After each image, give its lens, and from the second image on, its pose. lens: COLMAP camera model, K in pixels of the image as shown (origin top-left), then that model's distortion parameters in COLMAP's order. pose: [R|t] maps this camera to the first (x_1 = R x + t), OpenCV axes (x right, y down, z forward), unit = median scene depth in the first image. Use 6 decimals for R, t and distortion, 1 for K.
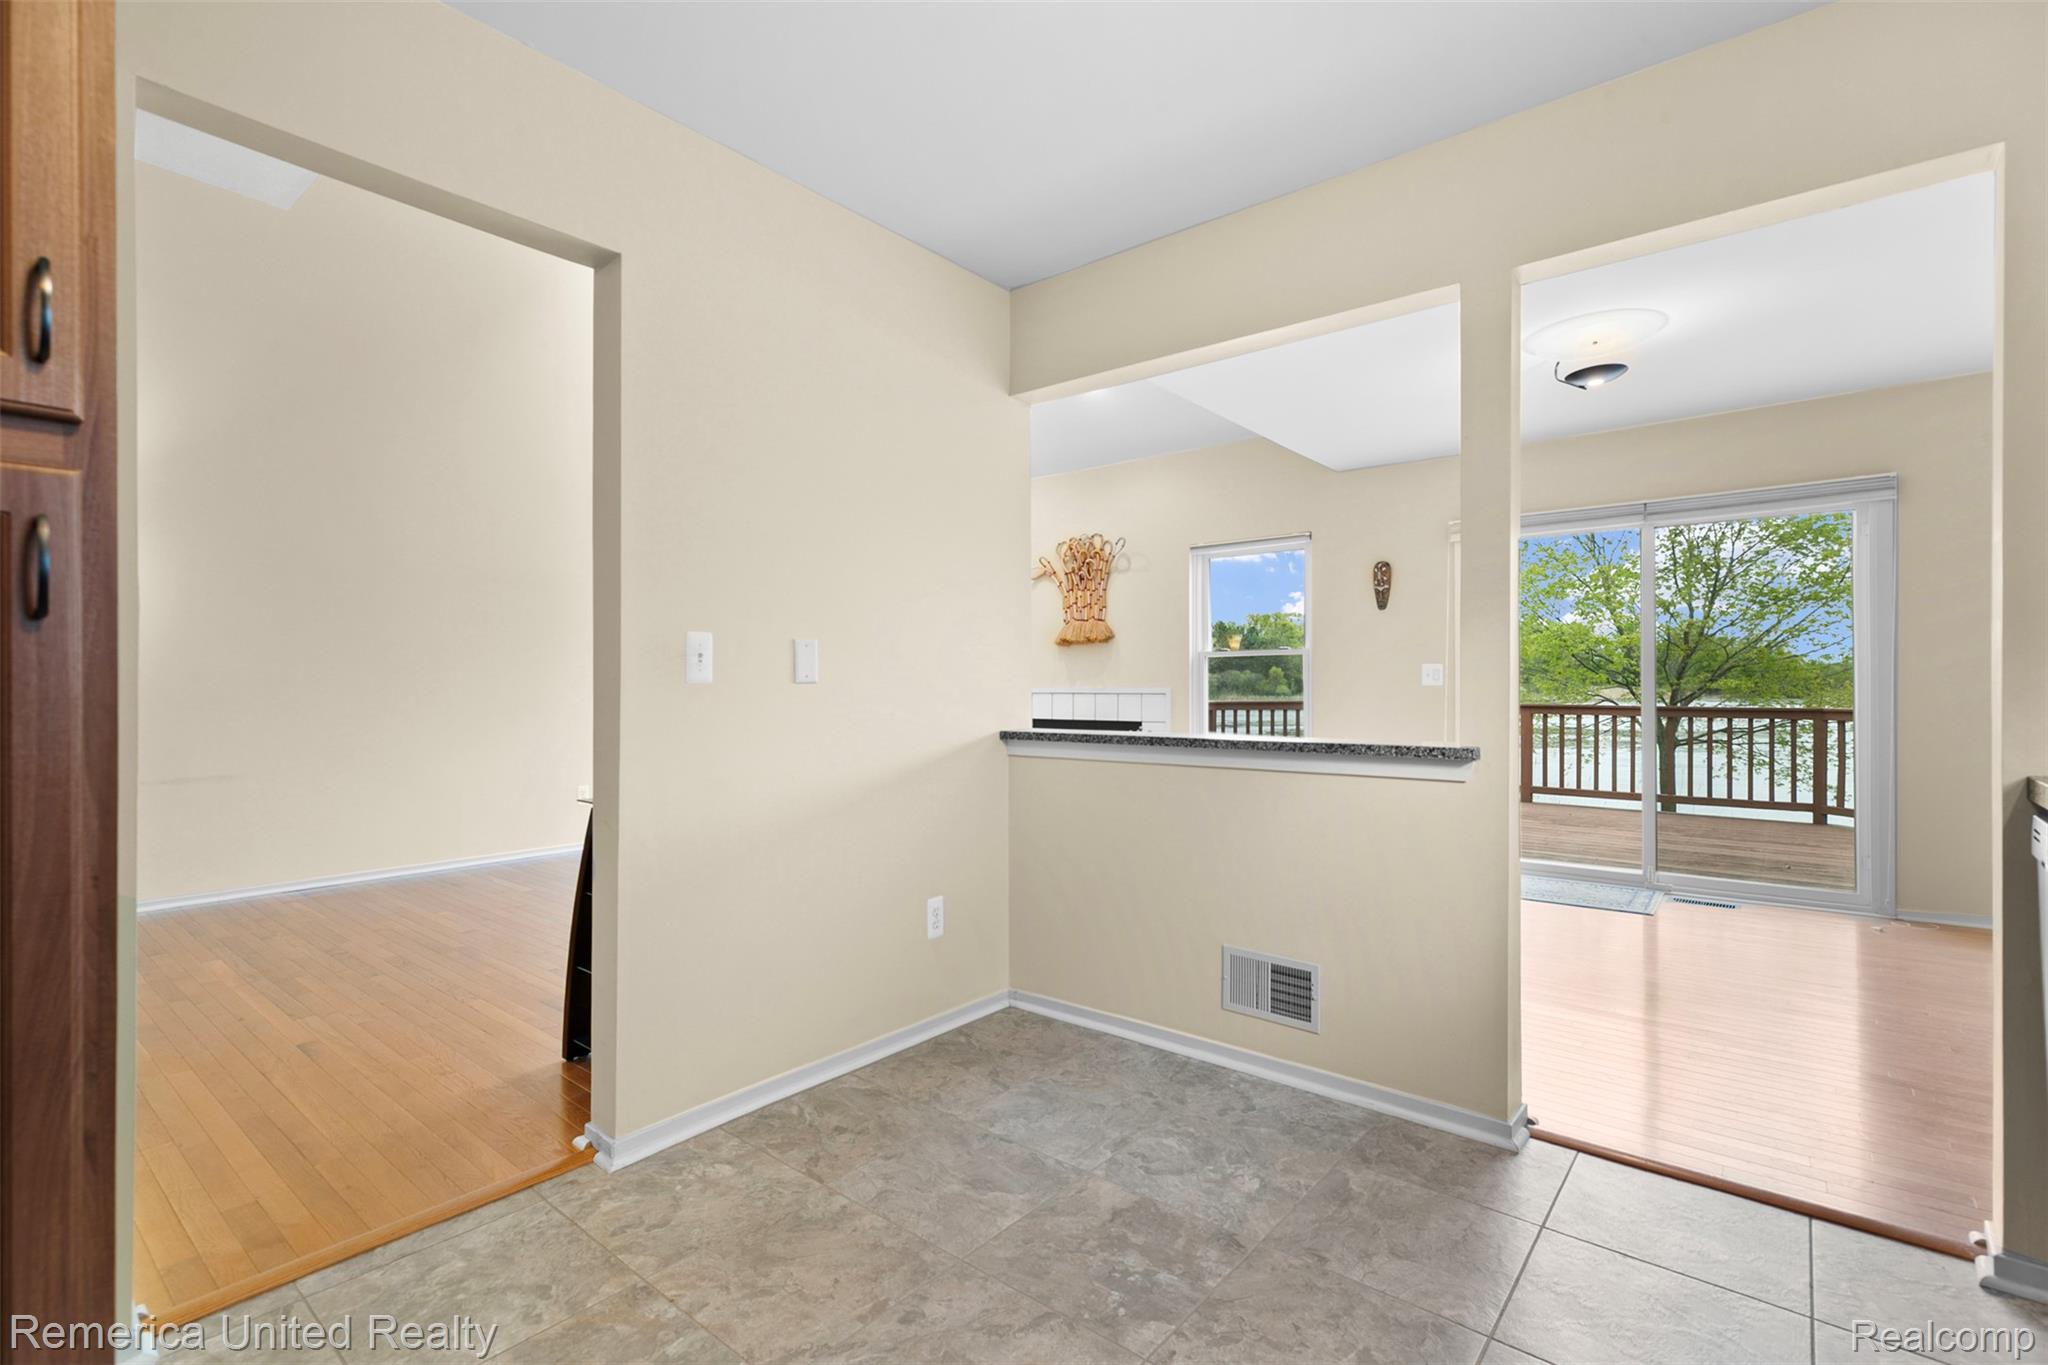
lens RADIAL K [[922.9, 0, 1045.7], [0, 922.9, 702.0], [0, 0, 1]] dist [0.002436, -0.000714]
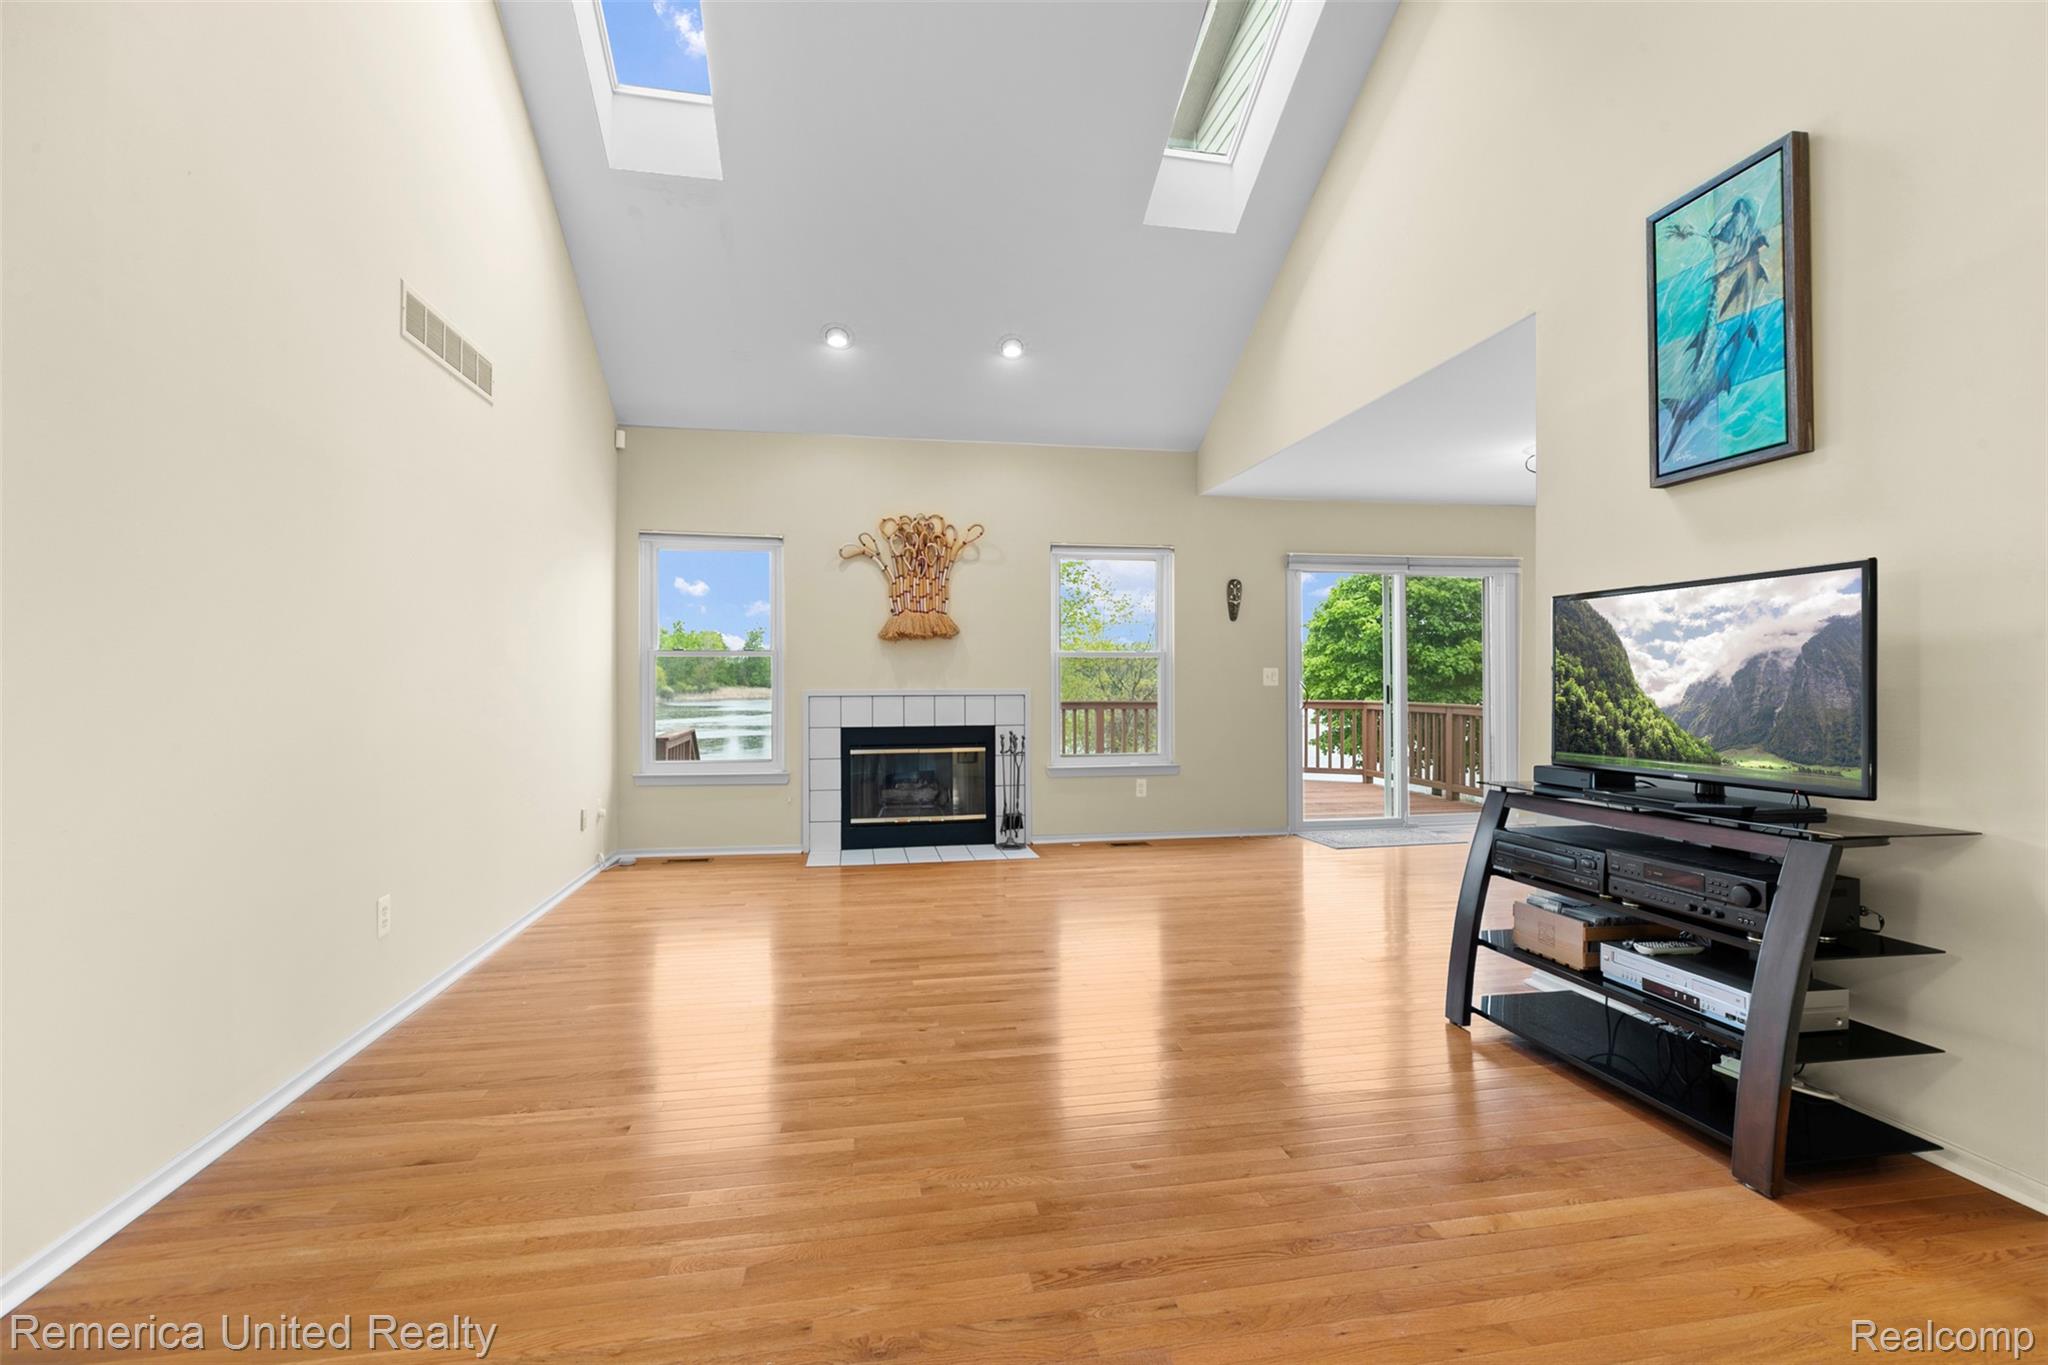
lens RADIAL K [[922.9, 0, 1007.9], [0, 922.9, 685.7], [0, 0, 1]] dist [0.002436, -0.000714]
pose [[0.672879, 0.001393, 0.739752, -0.552706], [0.012920, 0.999824, -0.013634, -0.006655], [-0.739640, 0.018732, 0.672742, 0.360052]]
